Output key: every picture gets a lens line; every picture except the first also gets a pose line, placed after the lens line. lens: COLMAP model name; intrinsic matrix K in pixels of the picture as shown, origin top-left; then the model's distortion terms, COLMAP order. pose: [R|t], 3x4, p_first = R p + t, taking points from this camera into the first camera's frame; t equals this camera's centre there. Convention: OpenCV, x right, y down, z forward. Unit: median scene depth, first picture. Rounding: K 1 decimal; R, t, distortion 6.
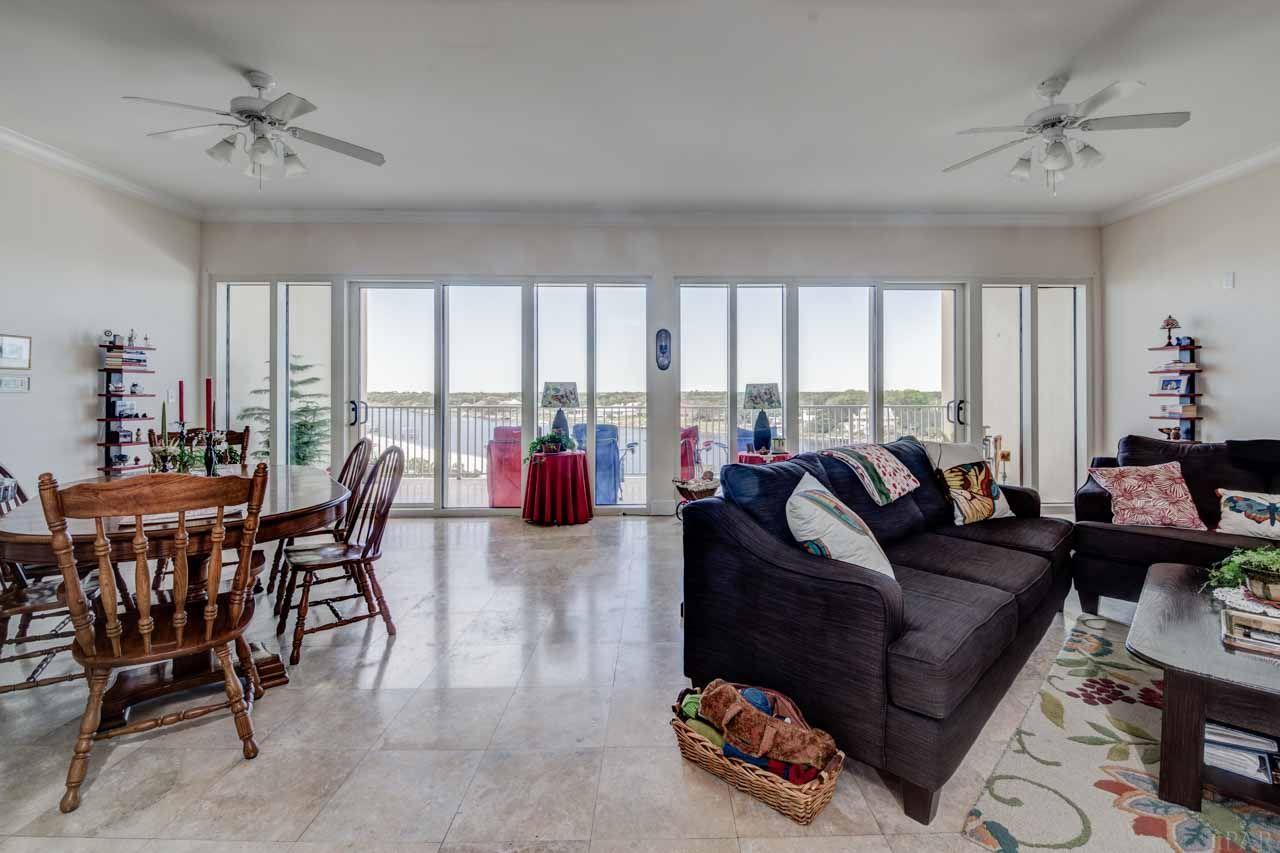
lens RADIAL K [[587.5, 0, 672.2], [0, 587.5, 389.7], [0, 0, 1]] dist [-0.025739, -0.000753]
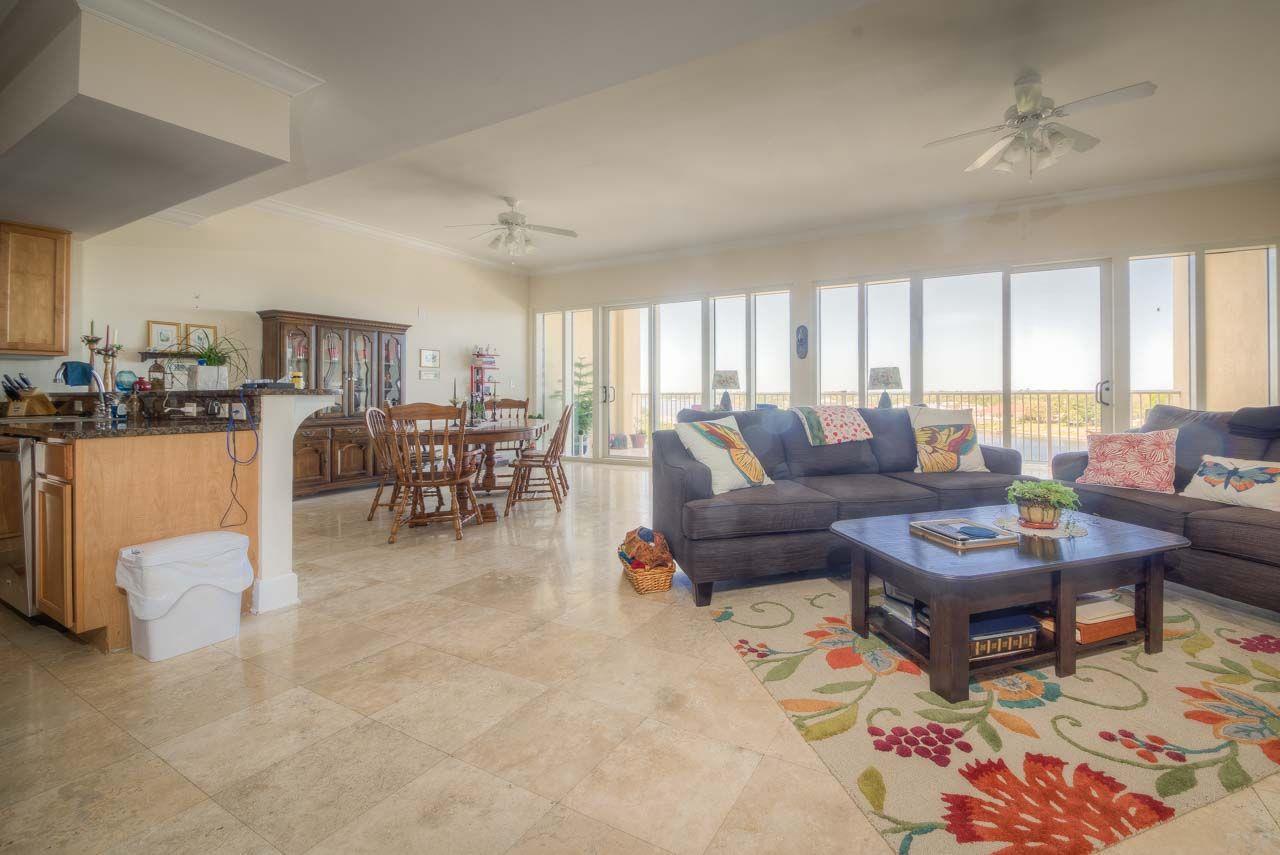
lens RADIAL K [[566.1, 0, 695.6], [0, 566.1, 382.3], [0, 0, 1]] dist [-0.000889, -0.000289]
pose [[0.868076, -0.013435, -0.496250, 0.630455], [0.006062, 0.999846, -0.016465, 0.056948], [0.496394, 0.011285, 0.868024, -0.234127]]
